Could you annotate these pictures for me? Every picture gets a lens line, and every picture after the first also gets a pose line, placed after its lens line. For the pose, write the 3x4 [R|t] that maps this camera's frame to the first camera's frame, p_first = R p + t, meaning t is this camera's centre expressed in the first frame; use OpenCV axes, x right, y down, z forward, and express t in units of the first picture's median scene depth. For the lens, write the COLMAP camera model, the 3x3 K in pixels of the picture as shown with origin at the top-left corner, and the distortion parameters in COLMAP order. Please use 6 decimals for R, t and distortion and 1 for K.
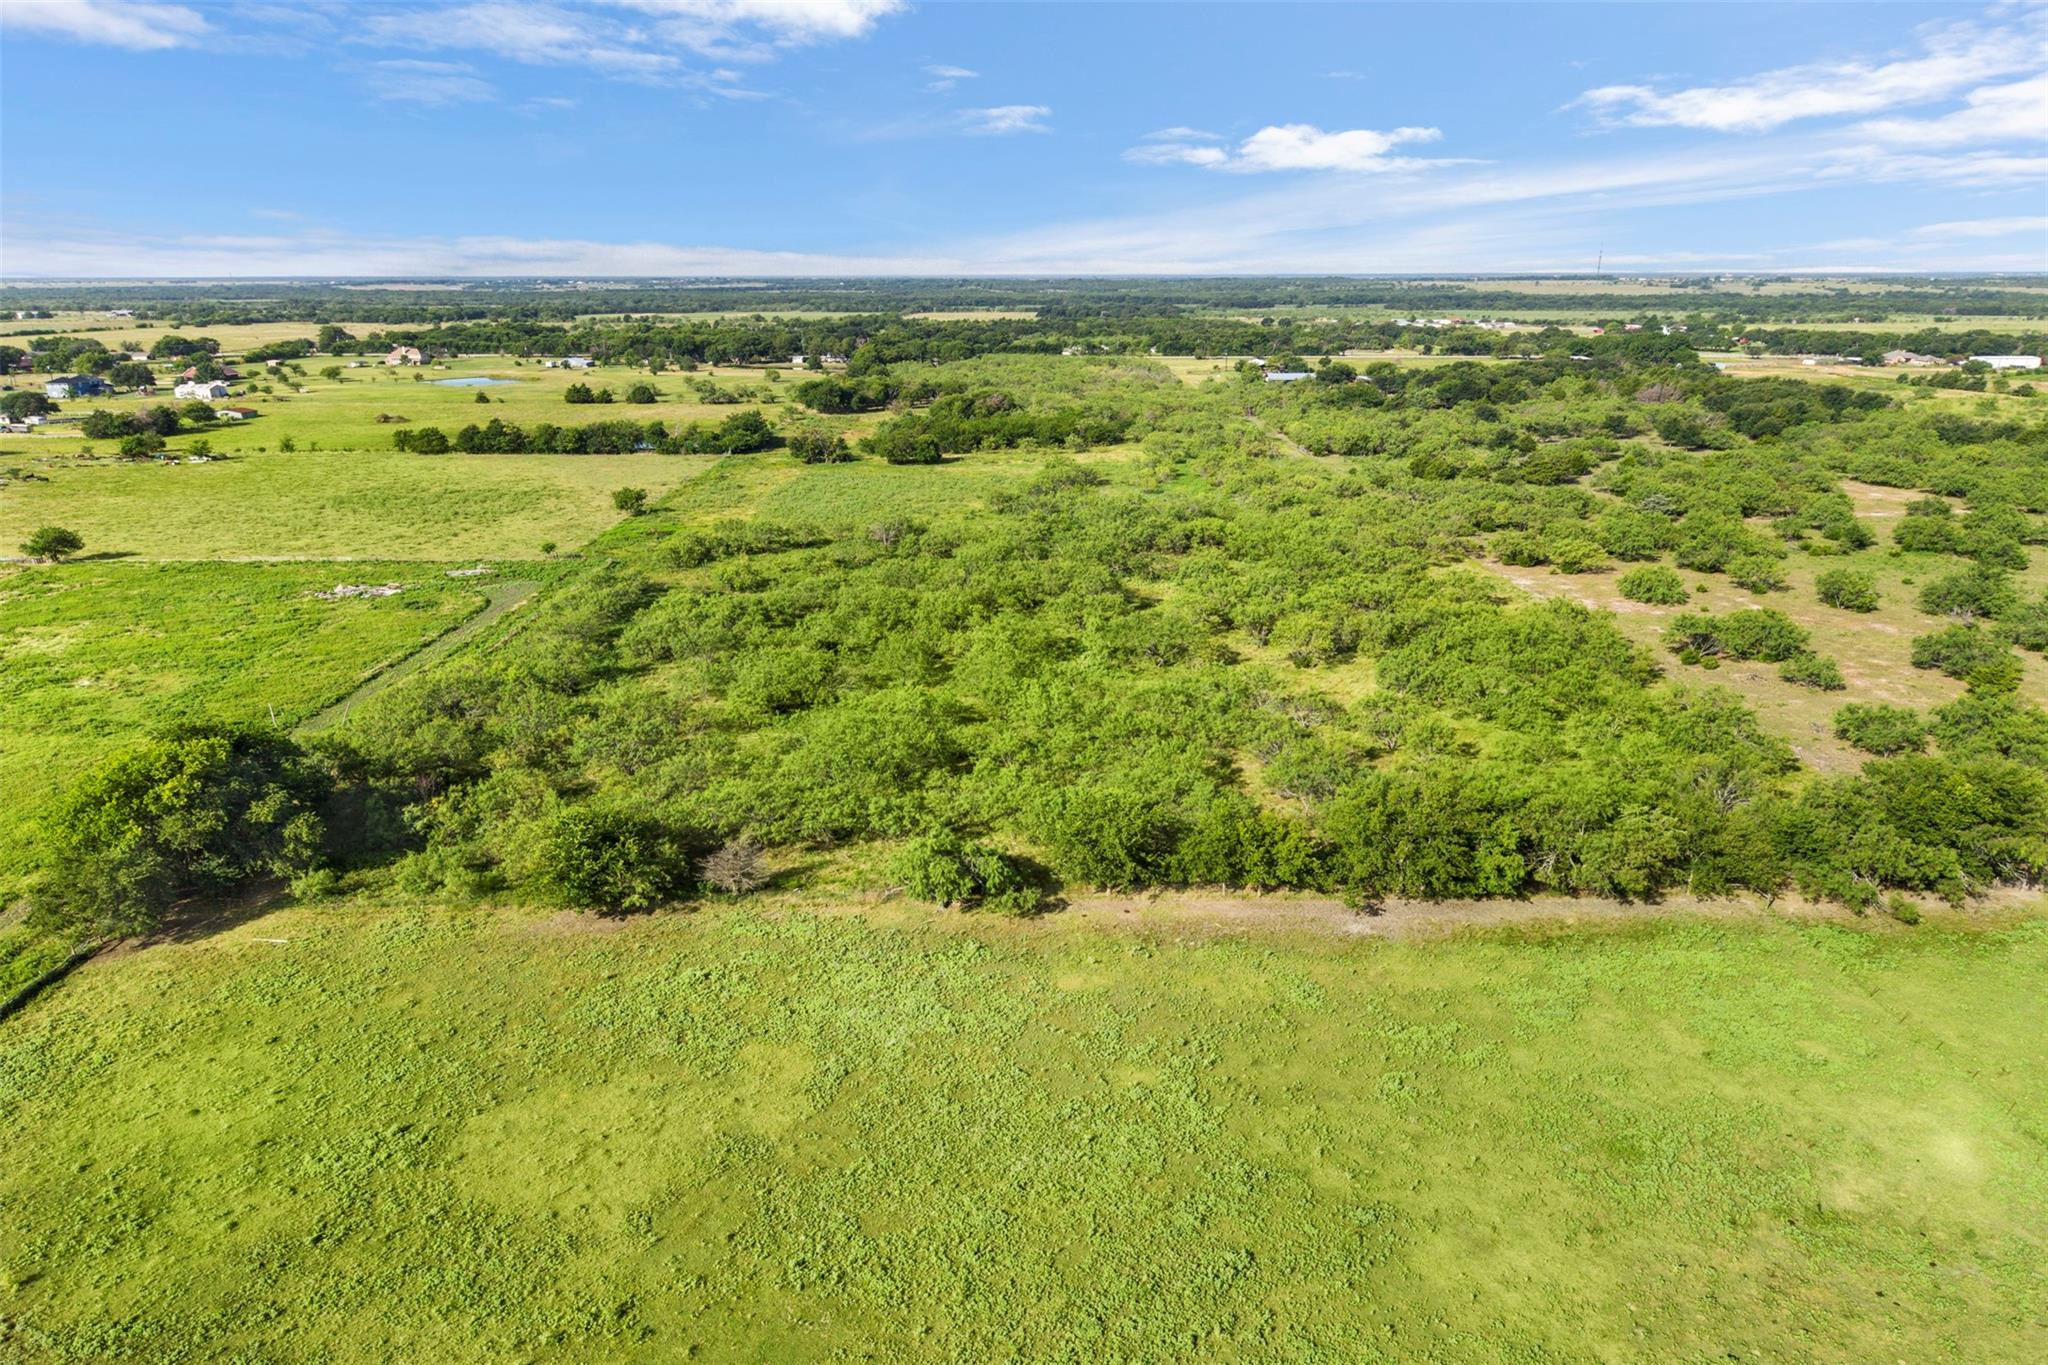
lens RADIAL K [[1416.6, 0, 1025.4], [0, 1416.6, 685.3], [0, 0, 1]] dist [0.012832, -0.016933]
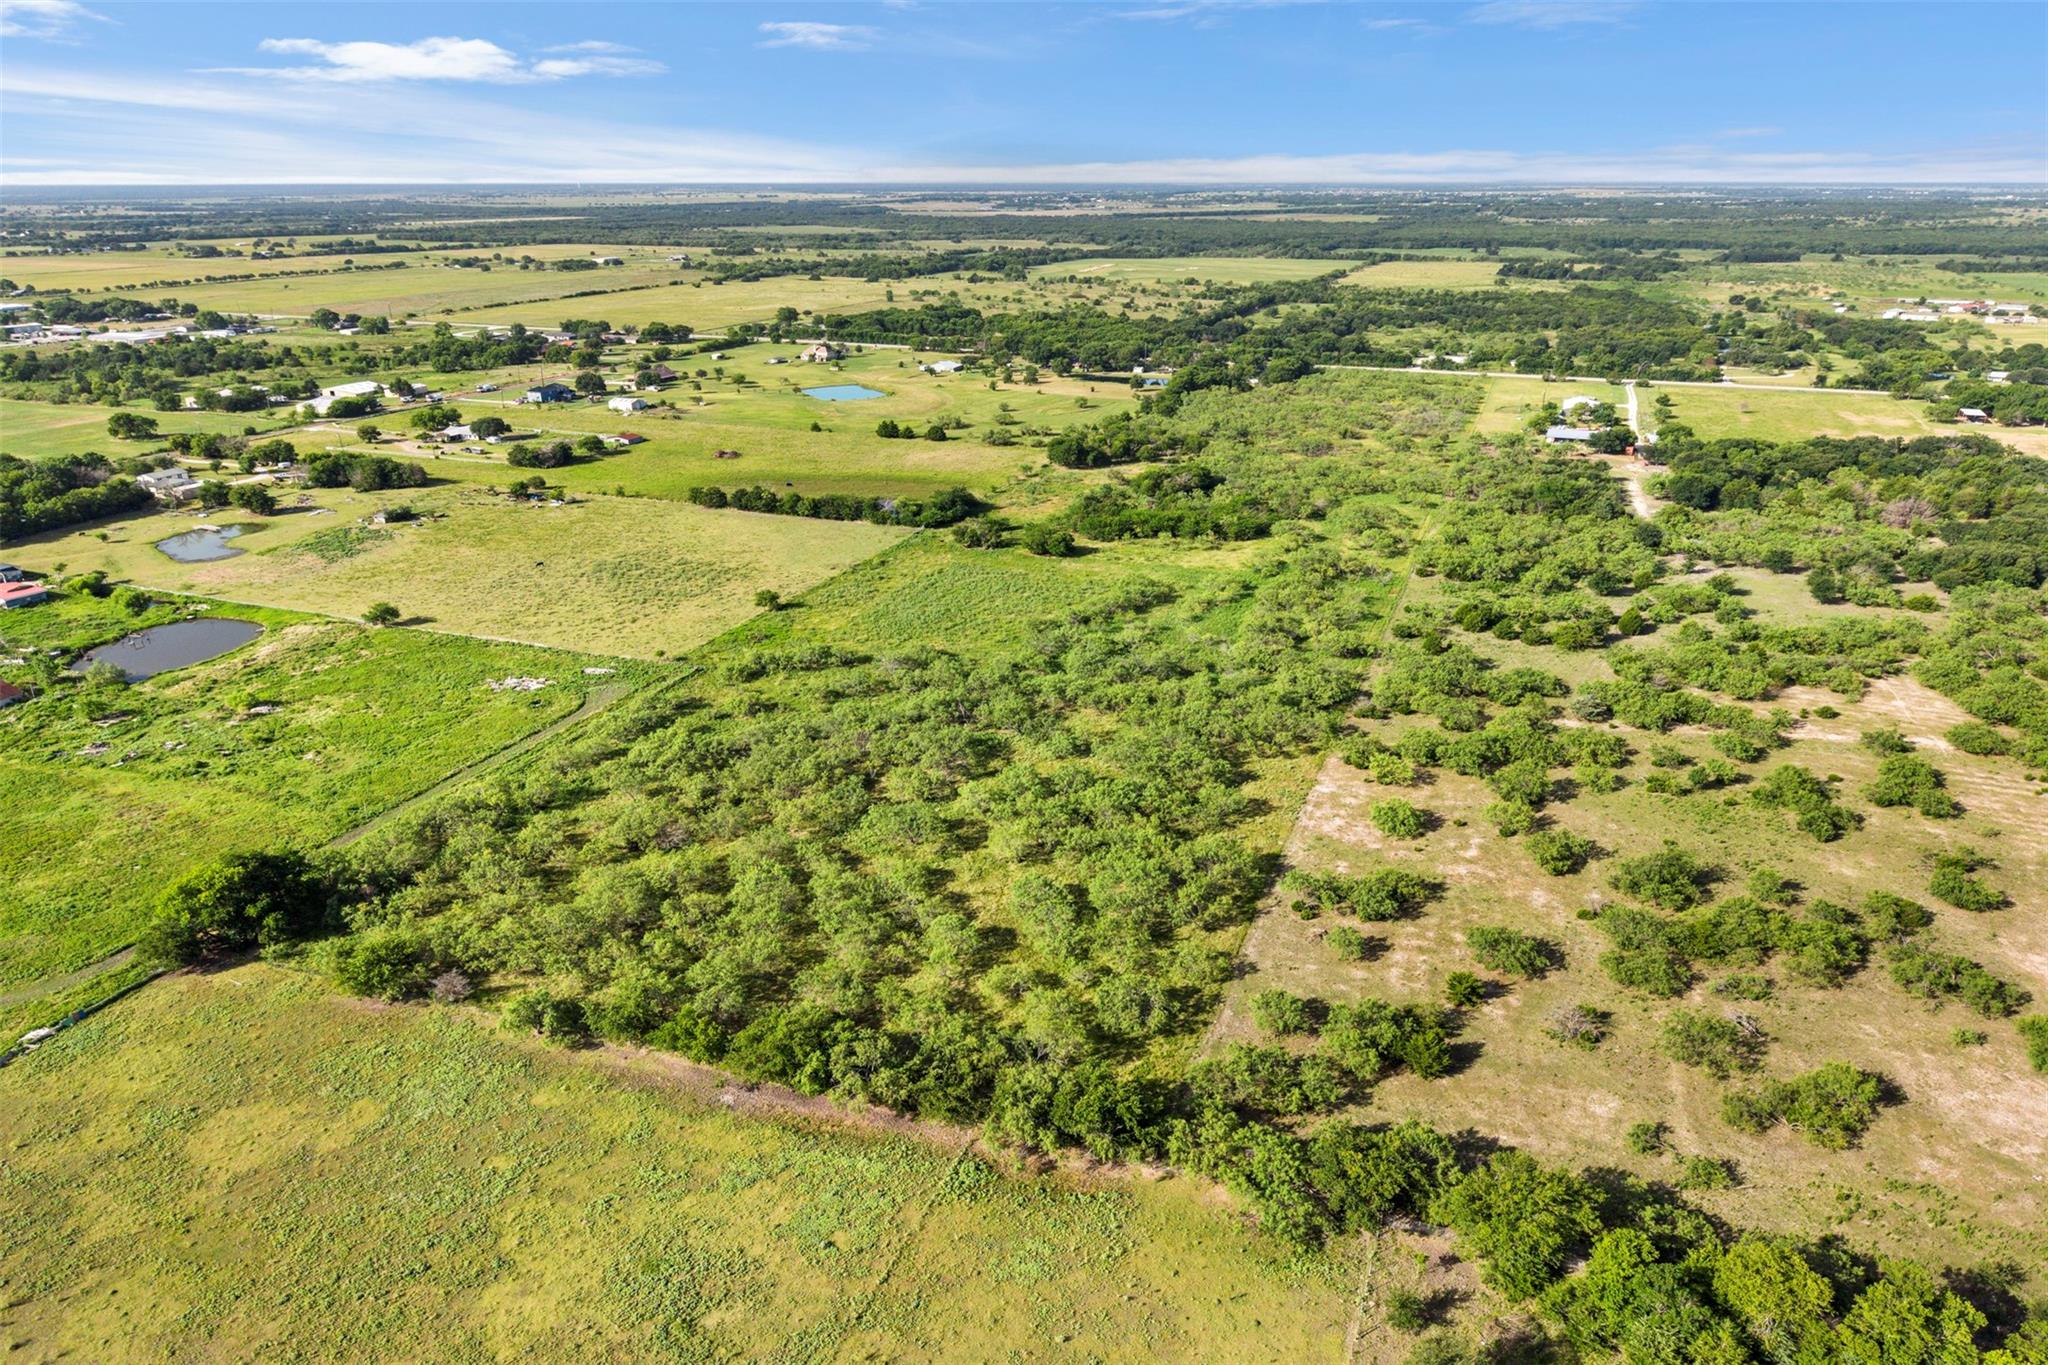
lens RADIAL K [[1416.6, 0, 1020.0], [0, 1416.6, 682.5], [0, 0, 1]] dist [0.012832, -0.016933]
pose [[0.933713, 0.124690, -0.335607, 0.474391], [-0.104113, 0.991447, 0.078697, -0.217393], [0.342549, -0.038540, 0.938709, -0.198672]]
